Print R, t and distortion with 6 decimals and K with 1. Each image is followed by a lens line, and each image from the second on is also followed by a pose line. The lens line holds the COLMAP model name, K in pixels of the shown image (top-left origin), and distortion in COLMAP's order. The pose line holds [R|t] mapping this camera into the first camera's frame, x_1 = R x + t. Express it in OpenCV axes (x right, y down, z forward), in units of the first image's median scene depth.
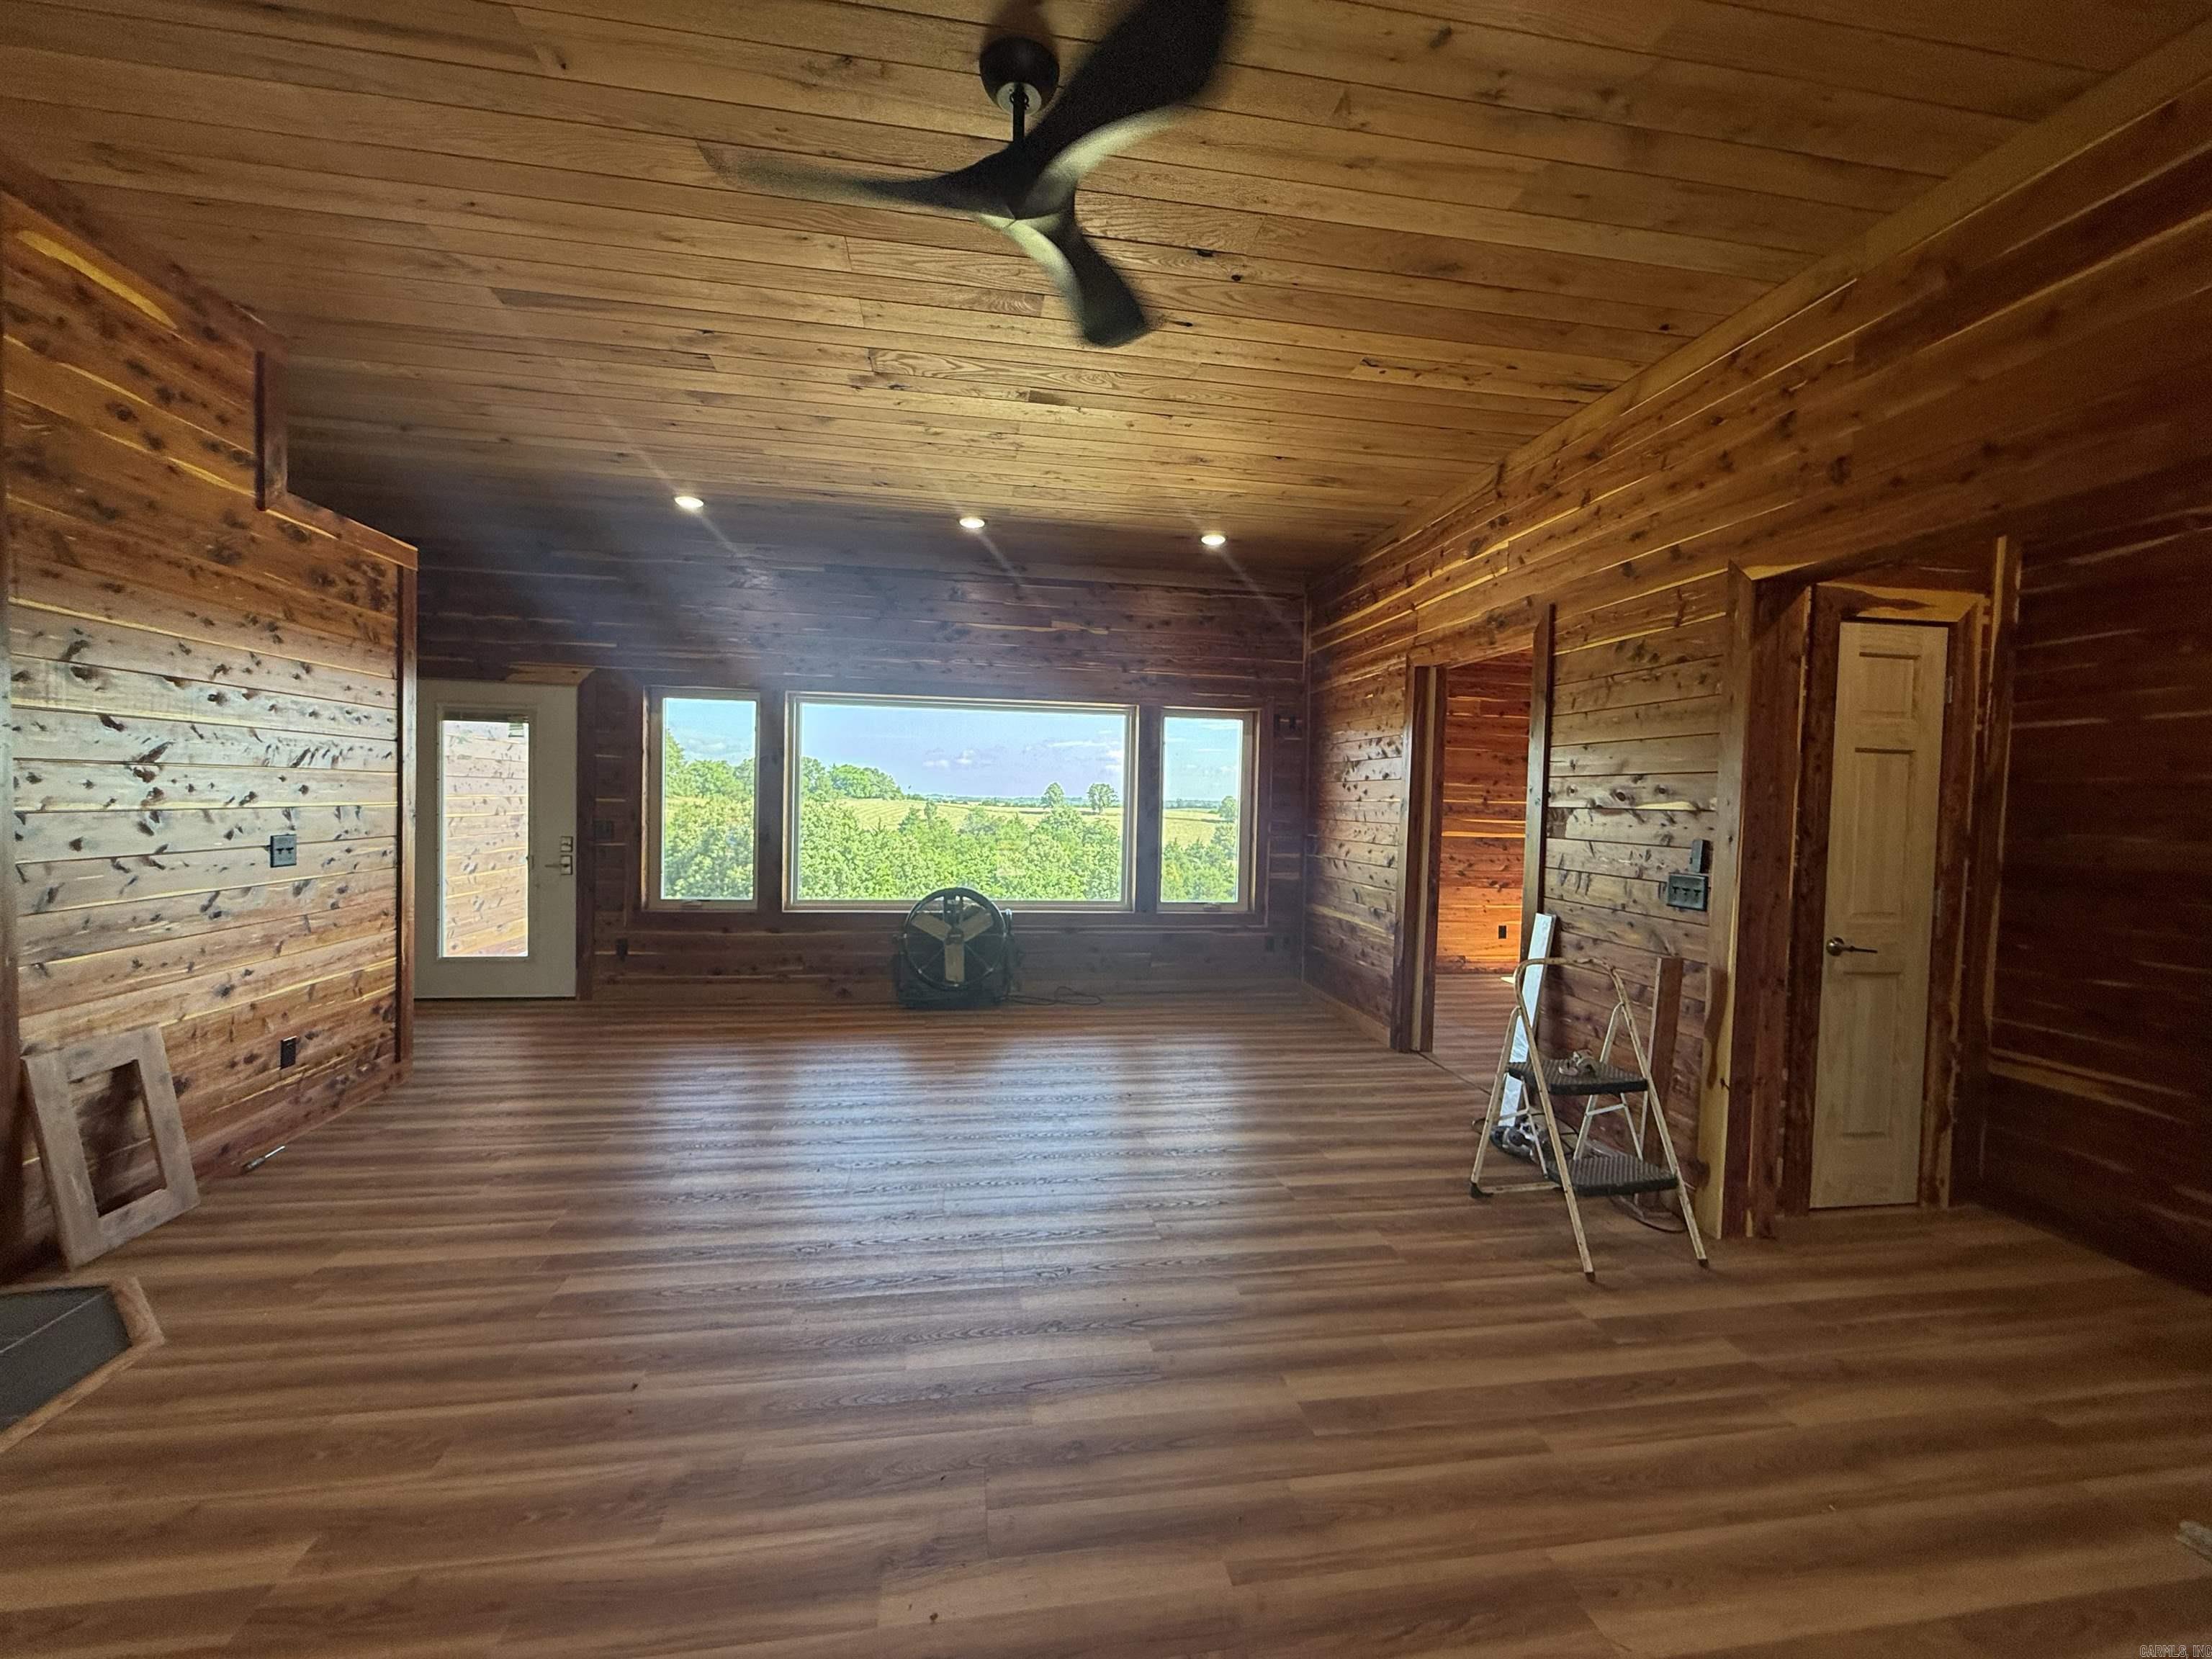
lens RADIAL K [[882.7, 0, 1101.0], [0, 882.7, 830.4], [0, 0, 1]] dist [0.001677, -0.000325]
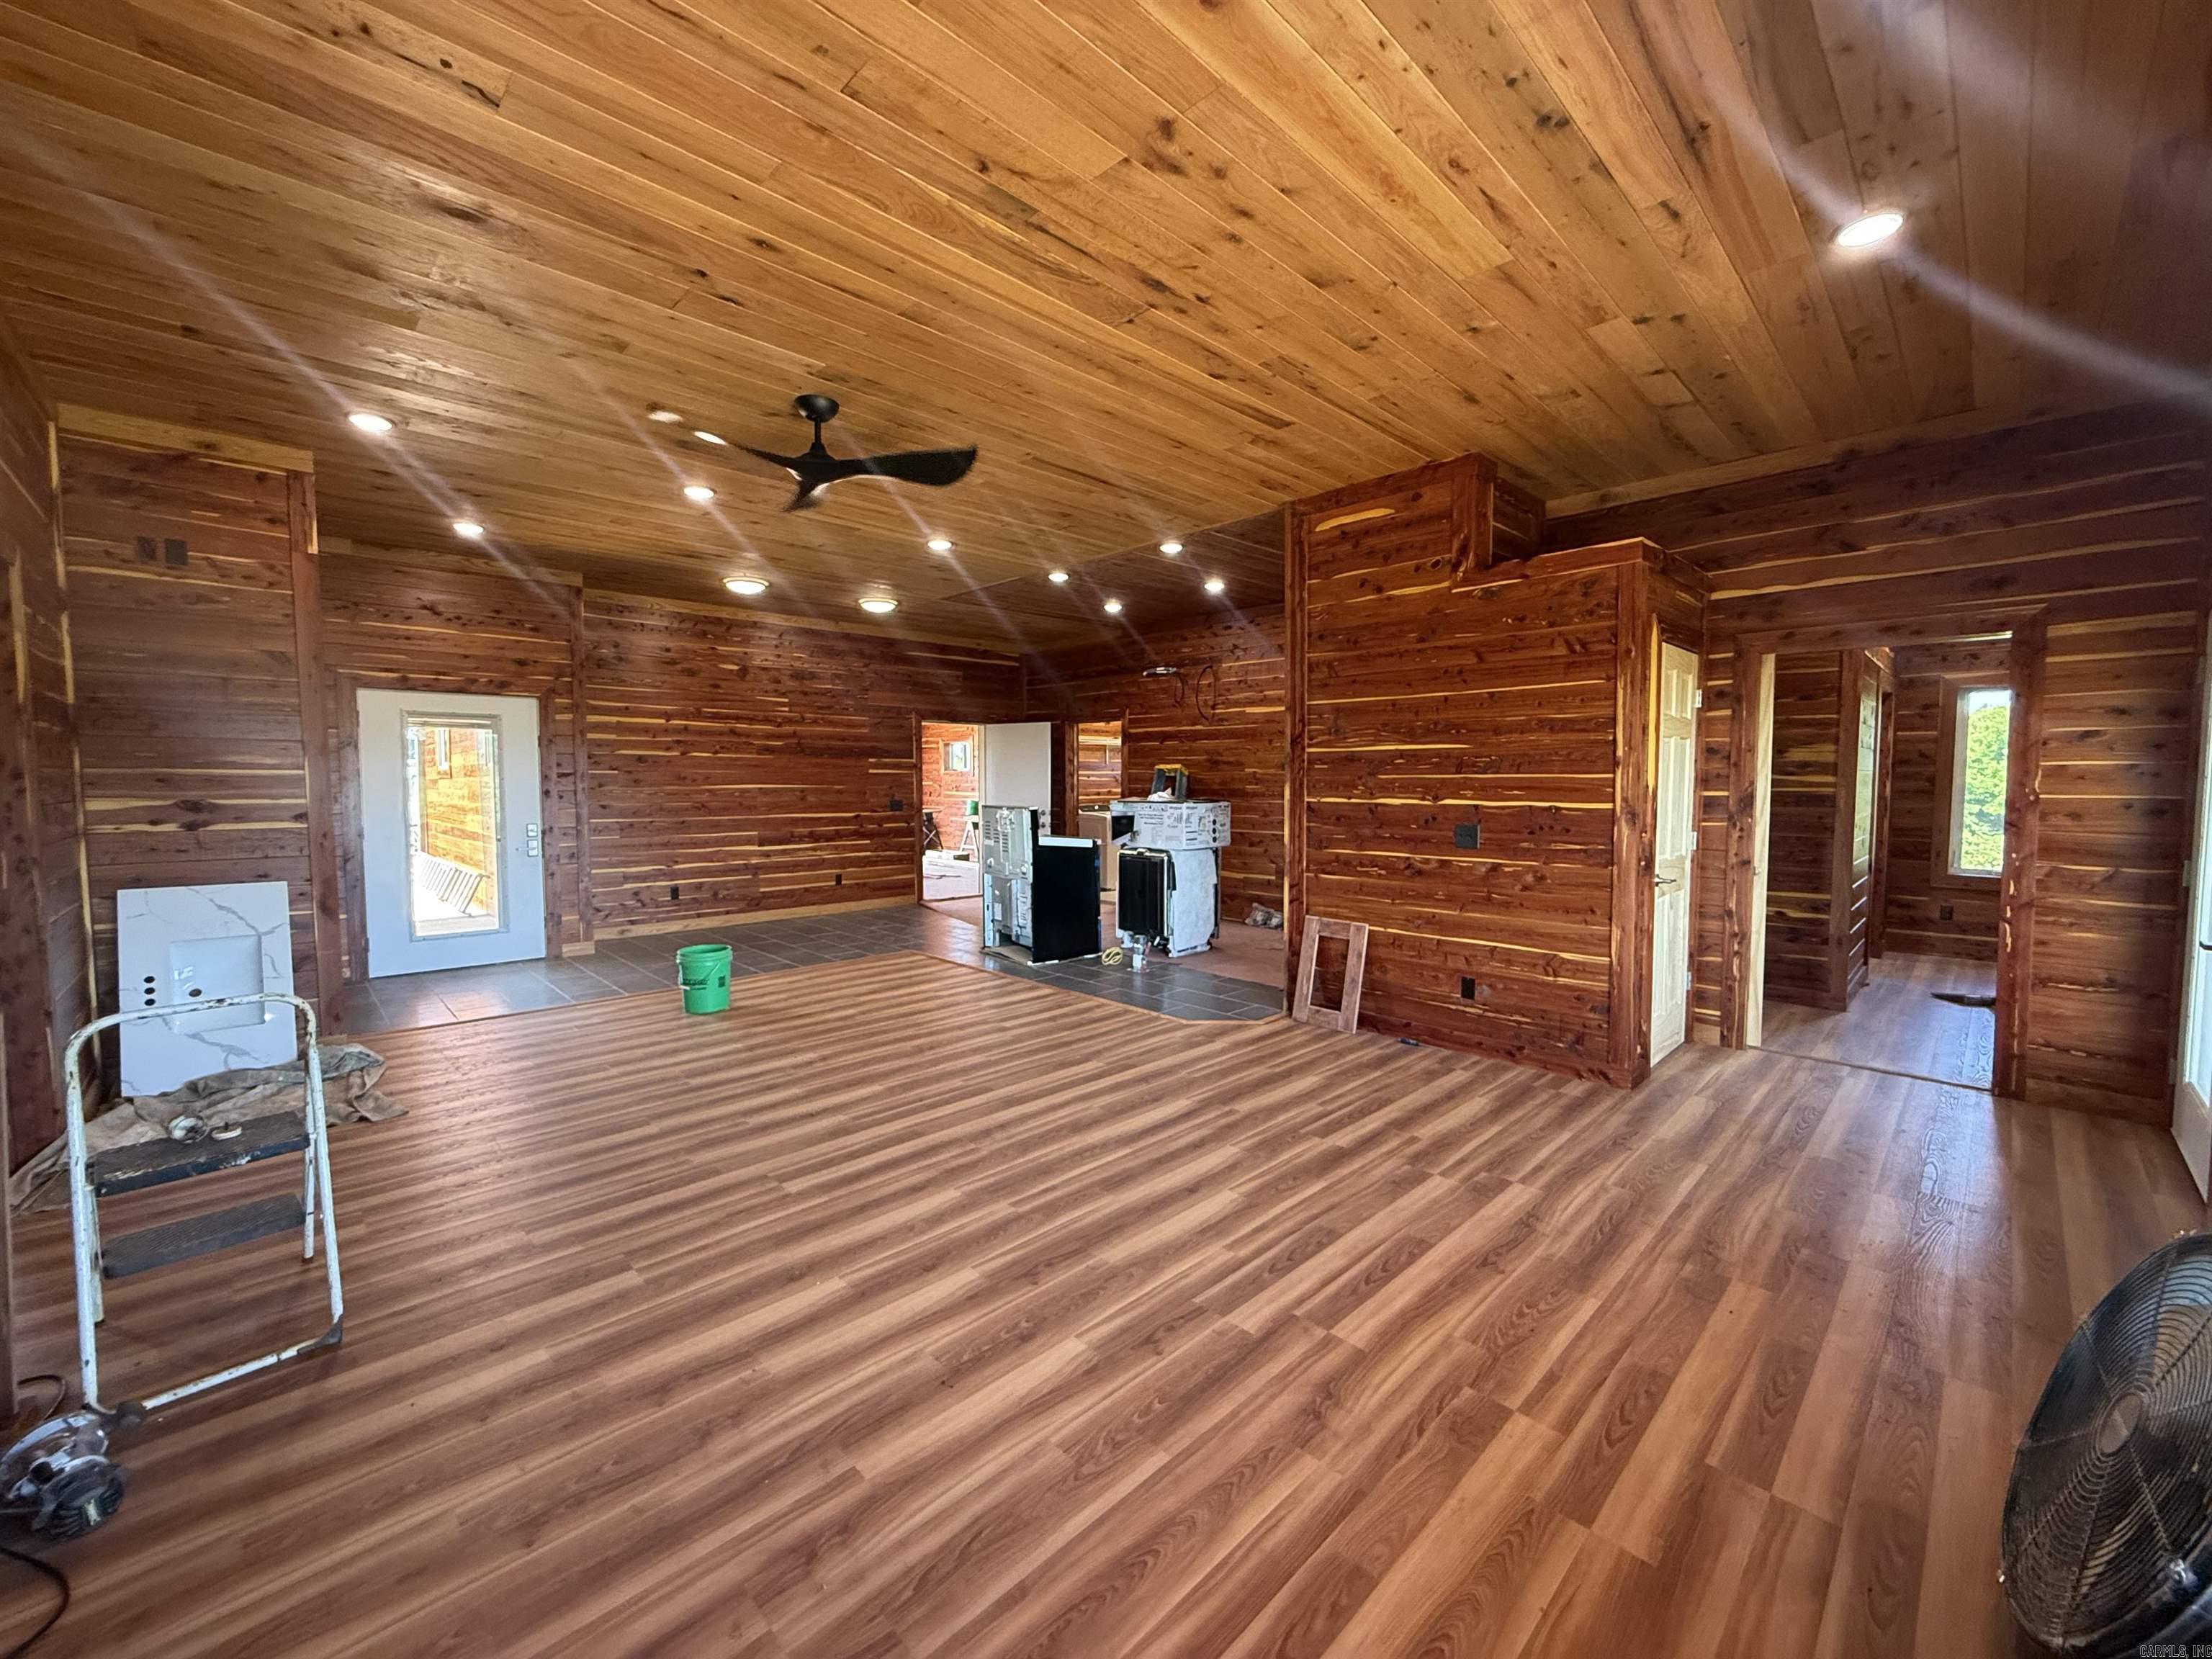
lens RADIAL K [[882.7, 0, 1101.0], [0, 882.7, 830.4], [0, 0, 1]] dist [0.001677, -0.000325]
pose [[-0.819957, 0.011615, -0.572308, 0.252065], [-0.036751, 0.996663, 0.072881, -0.053207], [0.571245, 0.080792, -0.816794, 1.482441]]
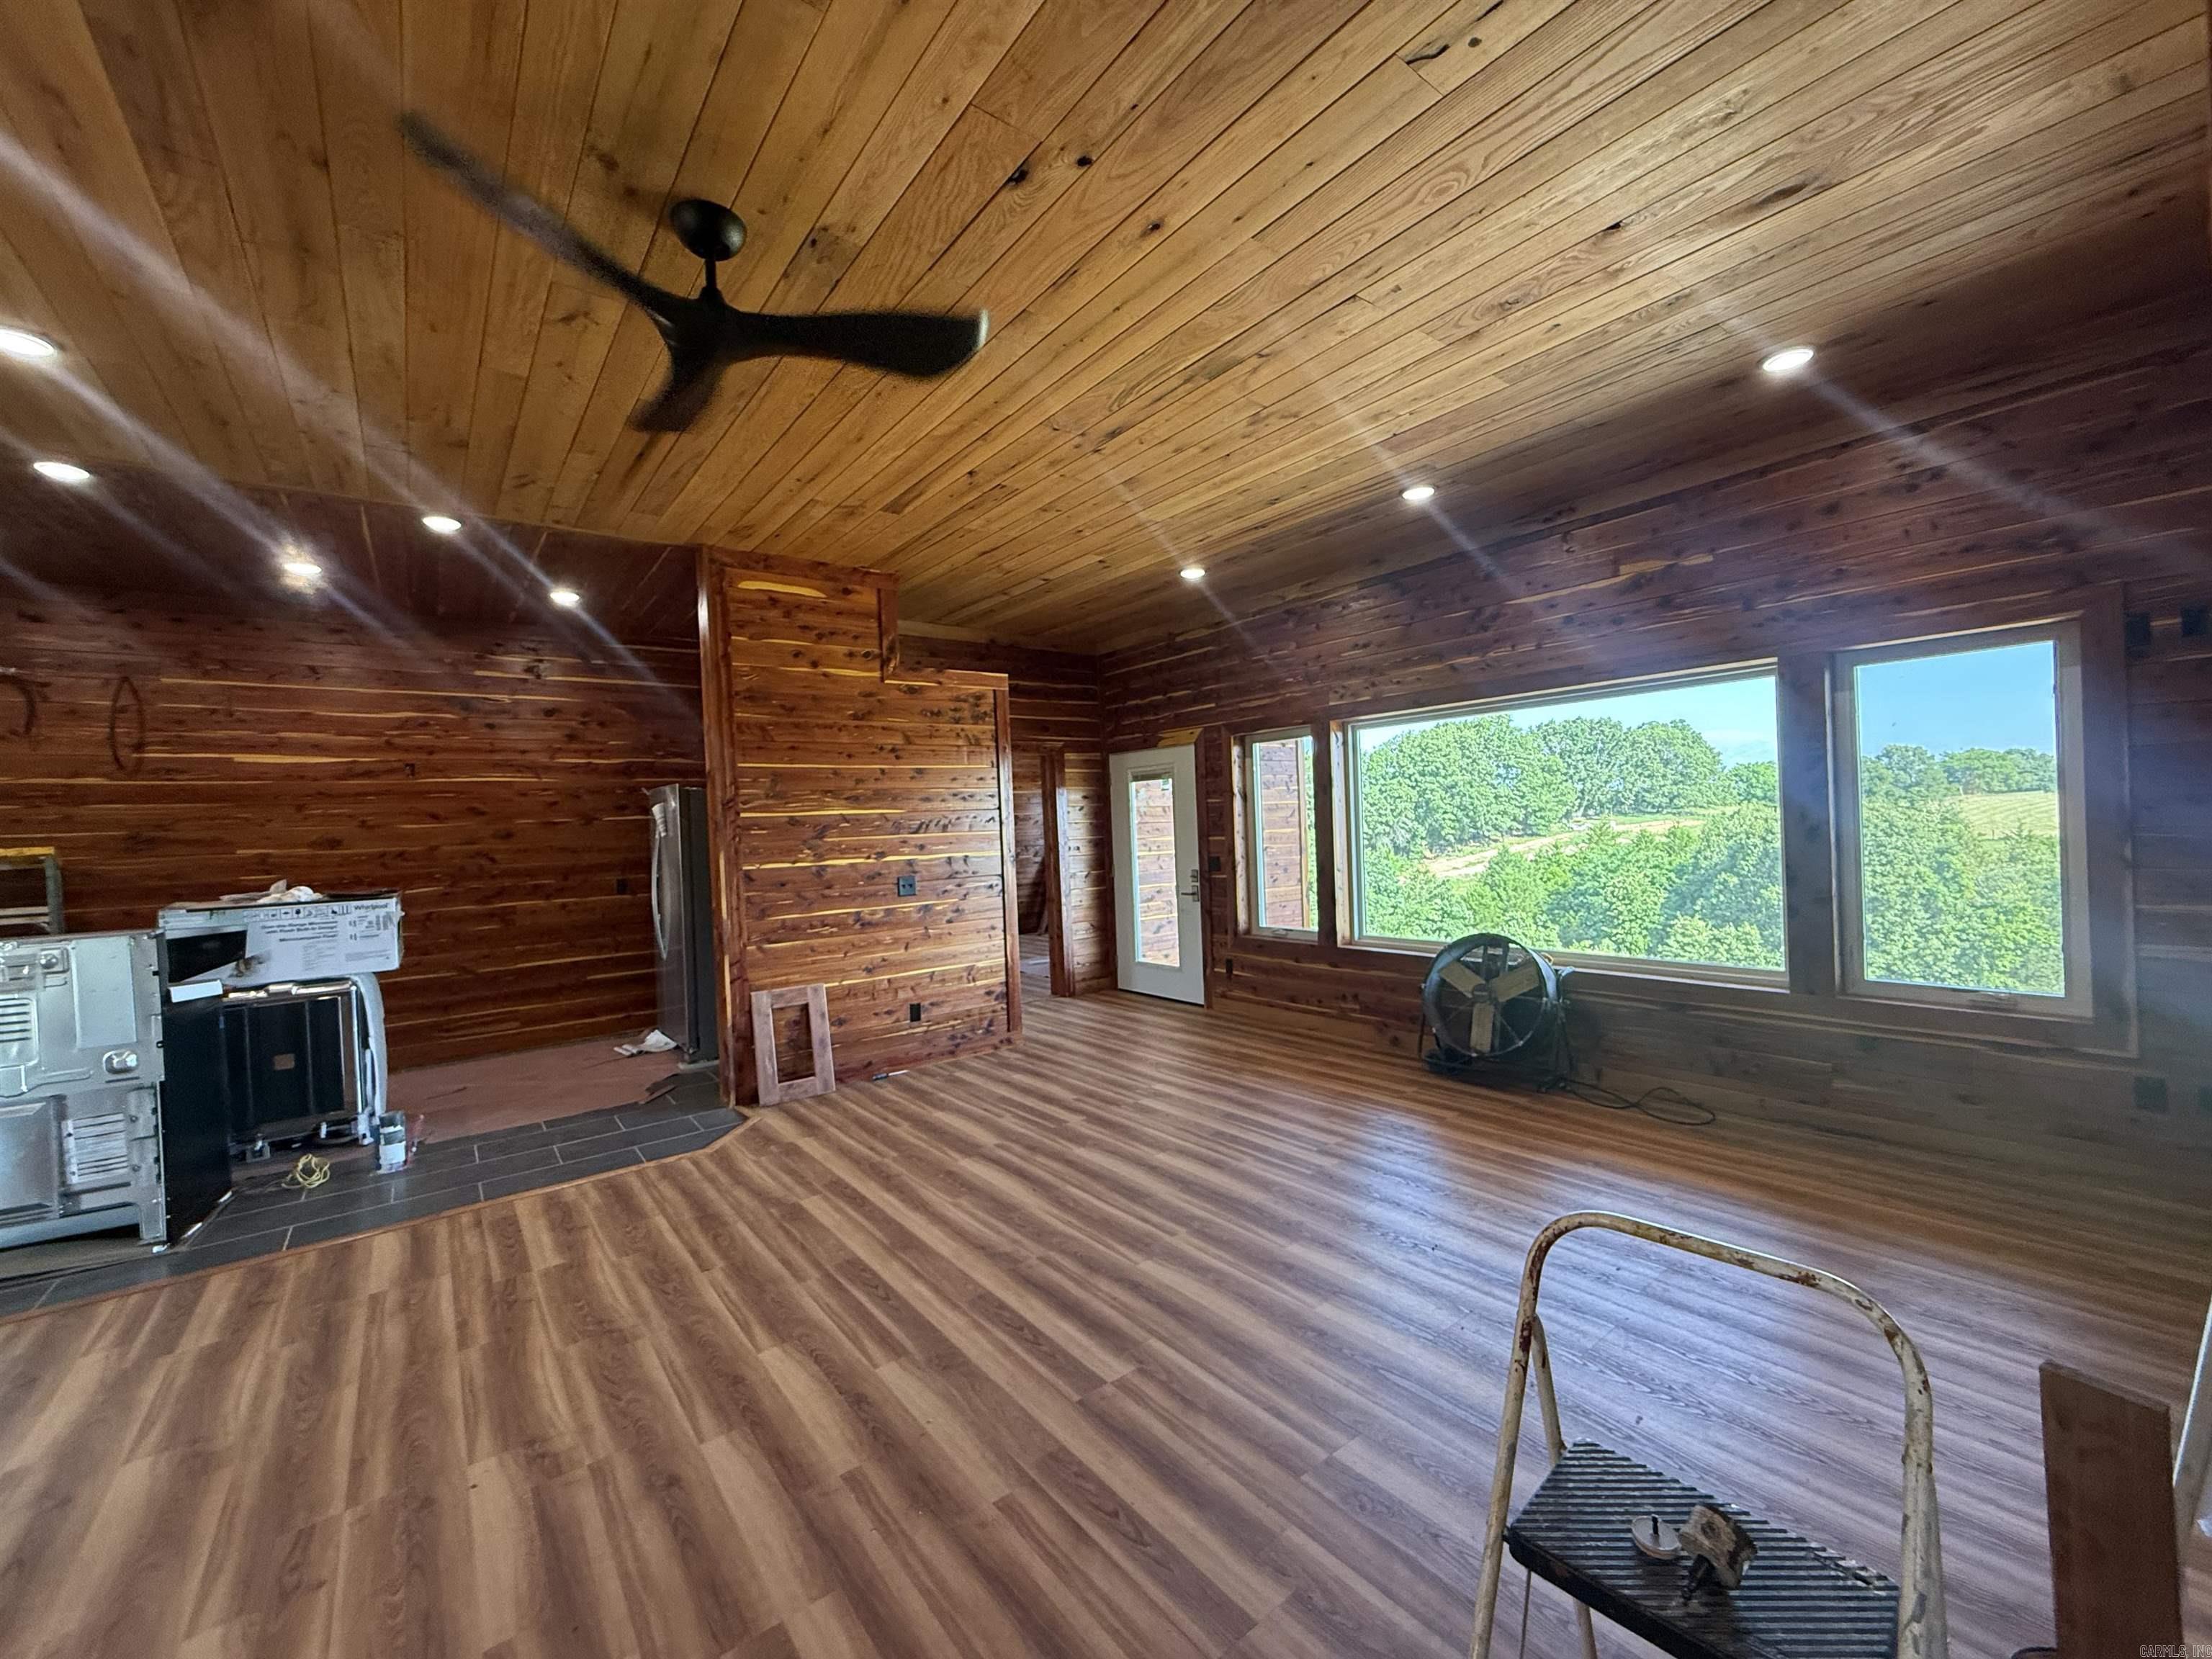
lens RADIAL K [[882.7, 0, 1101.0], [0, 882.7, 830.4], [0, 0, 1]] dist [0.001677, -0.000325]
pose [[0.480356, -0.037255, -0.876282, 0.554736], [0.022551, 0.999292, -0.030123, -0.018858], [0.876784, -0.005292, 0.480856, 0.444560]]
